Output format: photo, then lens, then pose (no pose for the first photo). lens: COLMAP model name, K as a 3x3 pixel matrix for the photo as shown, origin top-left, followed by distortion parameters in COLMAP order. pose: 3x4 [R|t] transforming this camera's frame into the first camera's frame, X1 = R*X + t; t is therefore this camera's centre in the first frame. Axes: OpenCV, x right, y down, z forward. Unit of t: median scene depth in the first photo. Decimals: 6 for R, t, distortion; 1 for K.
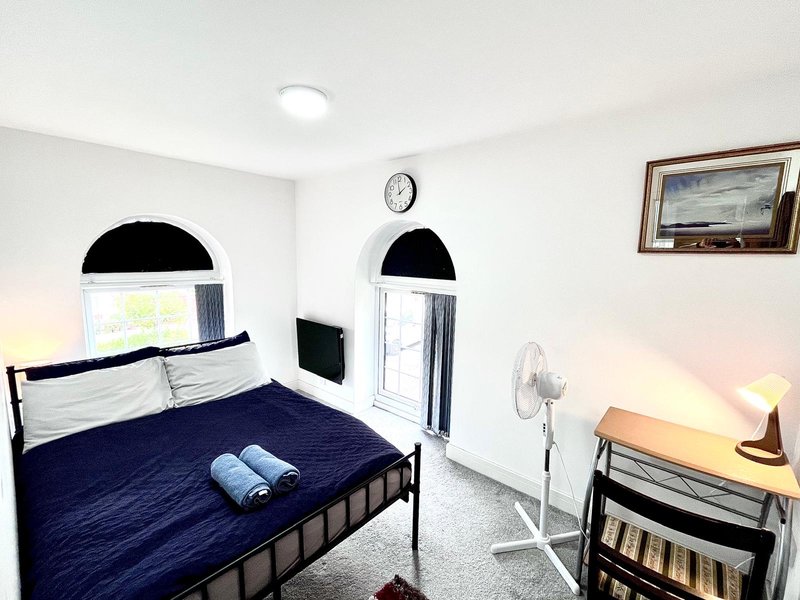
lens RADIAL K [[364.6, 0, 400.0], [0, 364.6, 300.0], [0, 0, 1]] dist [-0.000234, 0.000587]
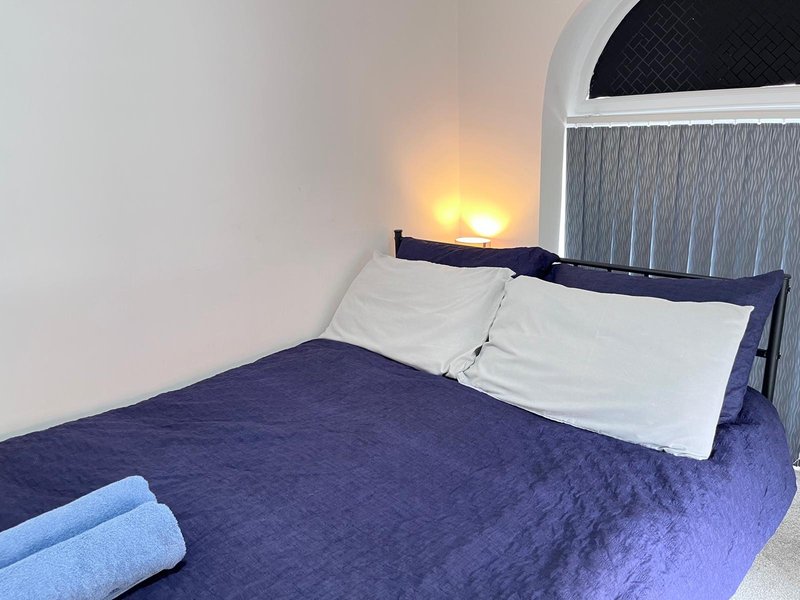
lens RADIAL K [[606.0, 0, 400.9], [0, 606.0, 296.6], [0, 0, 1]] dist [0.074096, -0.110119]
pose [[-0.020592, 0.242067, -0.970041, 0.118608], [-0.104694, 0.964390, 0.242880, 0.024238], [0.994291, 0.106559, 0.005484, 1.153736]]
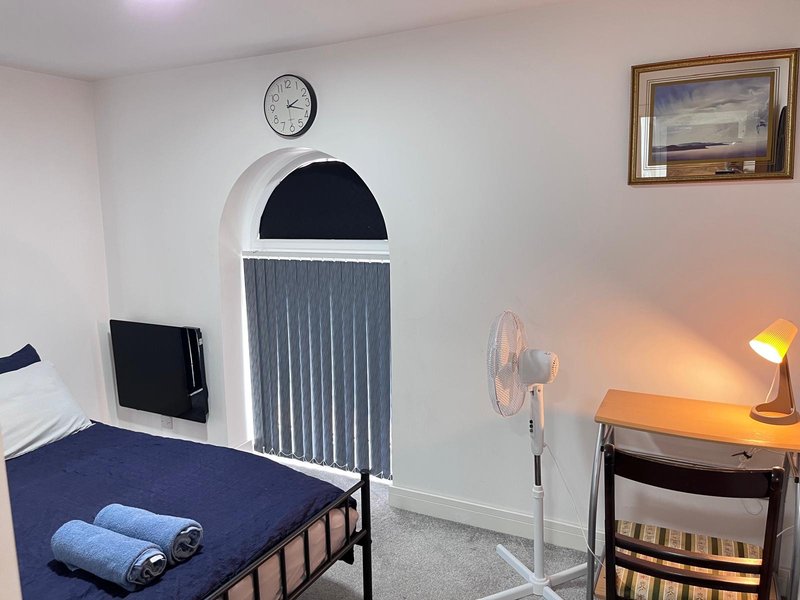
lens RADIAL K [[629.5, 0, 402.9], [0, 629.5, 287.9], [0, 0, 1]] dist [0.088887, -0.148942]
pose [[0.967288, -0.066175, 0.244897, -0.157584], [0.067499, 0.997715, 0.002991, 0.054109], [-0.244535, 0.013637, 0.969545, -0.189557]]
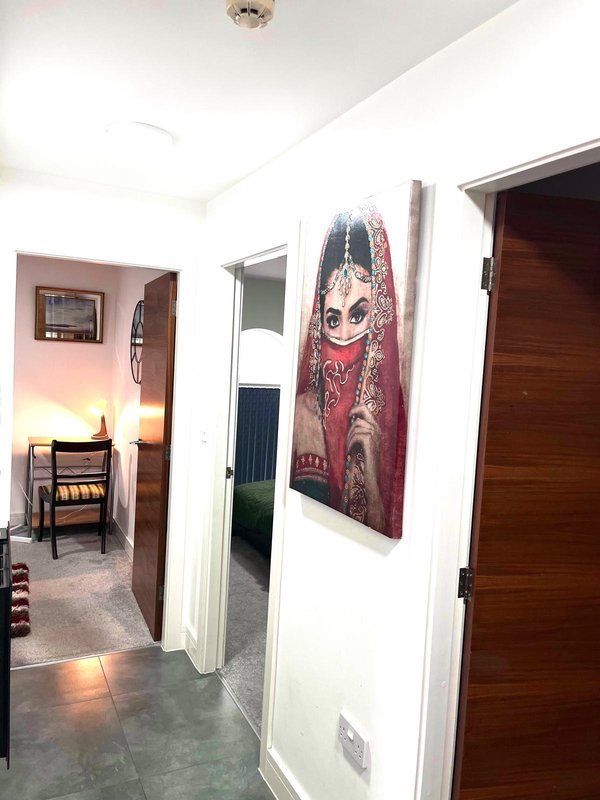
lens RADIAL K [[606.7, 0, 299.9], [0, 606.7, 405.7], [0, 0, 1]] dist [0.073635, -0.103925]
pose [[0.357496, -0.061239, 0.931905, -1.577629], [0.079391, 0.996229, 0.035010, 0.172858], [-0.930534, 0.061469, 0.361010, -1.139878]]
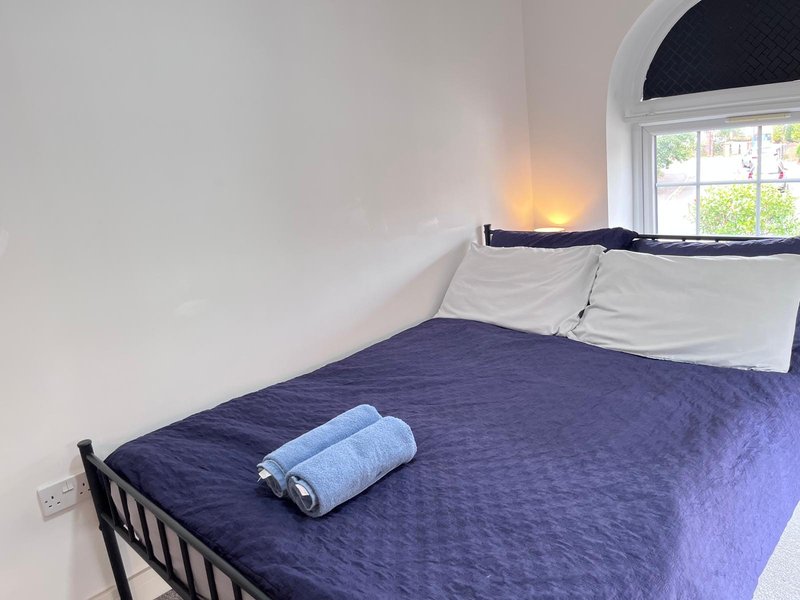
lens RADIAL K [[606.0, 0, 400.9], [0, 606.0, 296.6], [0, 0, 1]] dist [0.074096, -0.110119]
pose [[-0.040529, 0.226264, -0.973222, 0.362998], [-0.029805, 0.973316, 0.227527, 0.038439], [0.998734, 0.038228, -0.032704, 0.975497]]
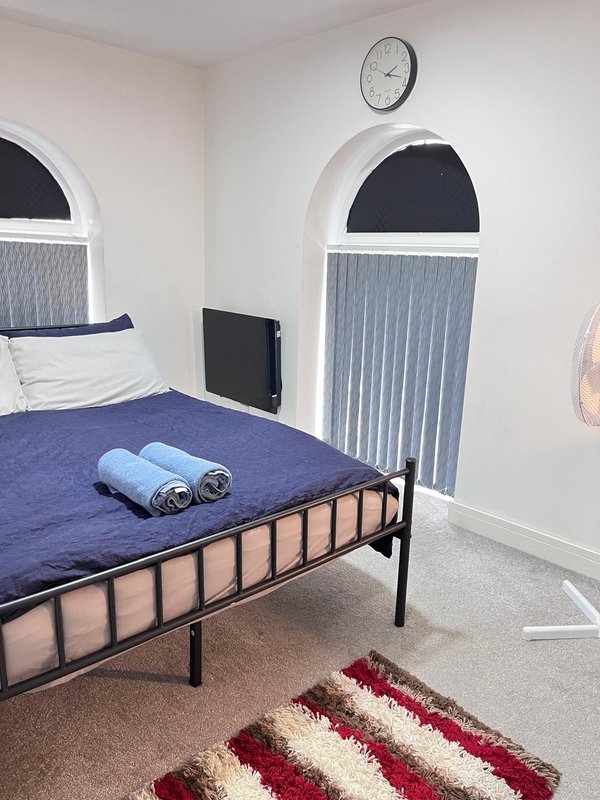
lens RADIAL K [[629.8, 0, 300.0], [0, 629.8, 400.0], [0, 0, 1]] dist [0.023472, -0.000013]
pose [[0.995685, 0.033013, -0.086728, -0.052704], [-0.025135, 0.995588, 0.090406, 0.206824], [0.089330, -0.087836, 0.992121, -0.086836]]
